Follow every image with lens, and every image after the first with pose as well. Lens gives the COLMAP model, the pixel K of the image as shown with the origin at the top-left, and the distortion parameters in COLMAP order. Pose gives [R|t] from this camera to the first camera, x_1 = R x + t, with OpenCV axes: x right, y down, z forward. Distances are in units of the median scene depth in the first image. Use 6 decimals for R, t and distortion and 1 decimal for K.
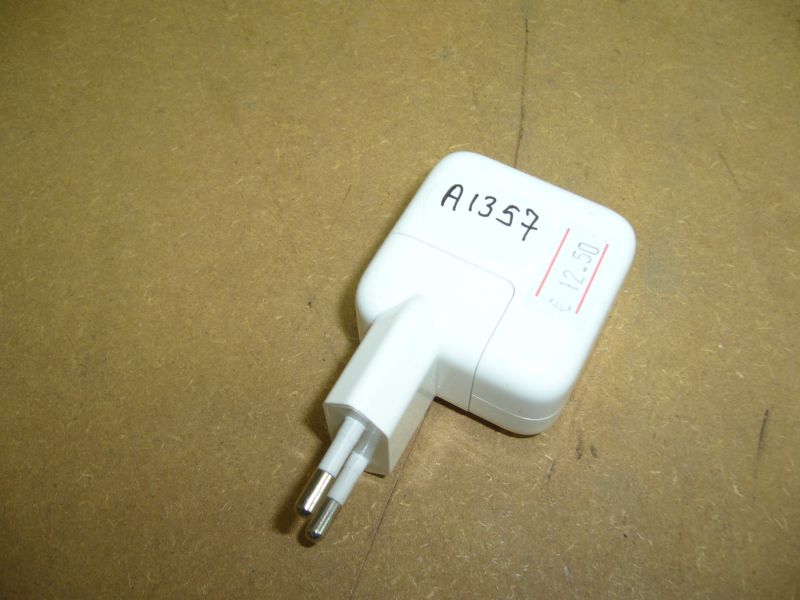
lens RADIAL K [[844.7, 0, 402.3], [0, 844.7, 299.5], [0, 0, 1]] dist [-0.076176, 0.000000]
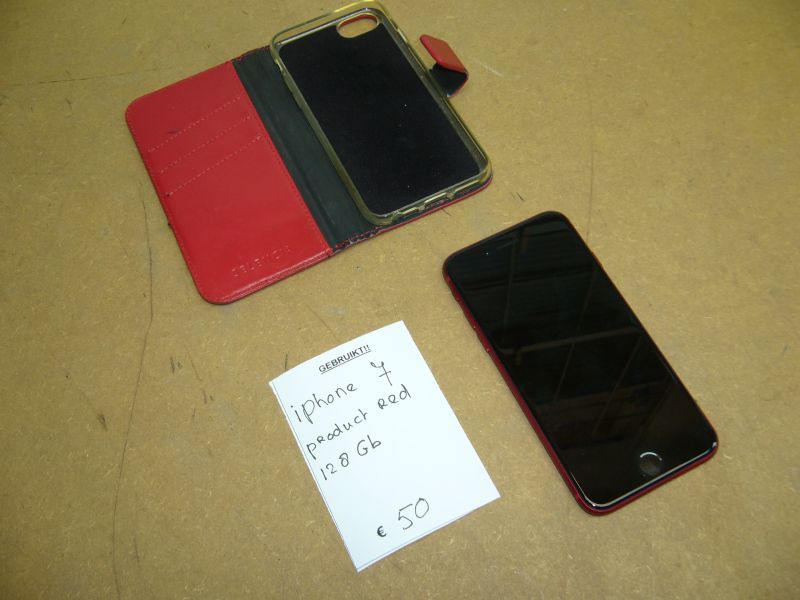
lens RADIAL K [[844.7, 0, 398.5], [0, 844.7, 299.0], [0, 0, 1]] dist [-0.076176, 0.000000]
pose [[0.937327, -0.308513, 0.161981, 0.357007], [0.319929, 0.946161, -0.049234, 0.175629], [-0.138070, 0.097971, 0.985565, -1.063253]]
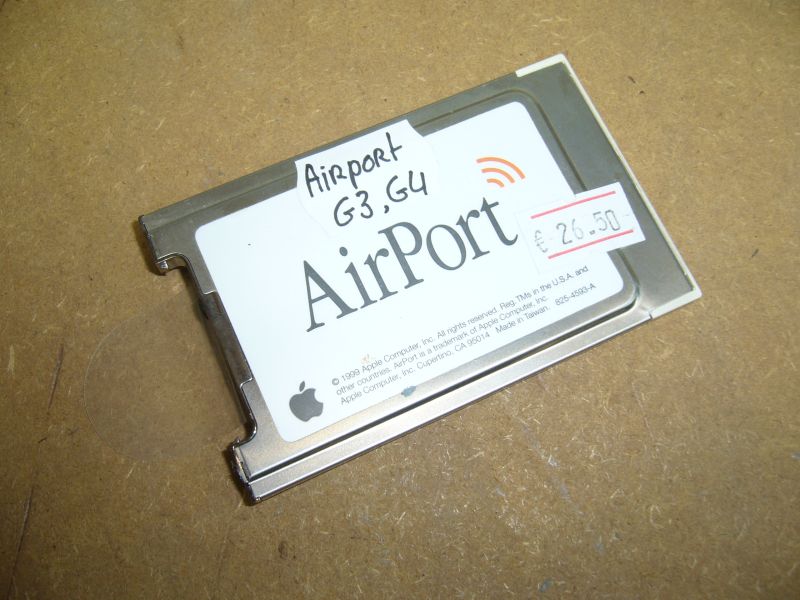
lens RADIAL K [[844.7, 0, 400.4], [0, 844.7, 297.8], [0, 0, 1]] dist [-0.076176, 0.000000]
pose [[0.992423, -0.092813, 0.080508, 0.292048], [0.078980, 0.983850, 0.160629, 0.405662], [-0.094117, -0.153053, 0.983726, -0.050047]]
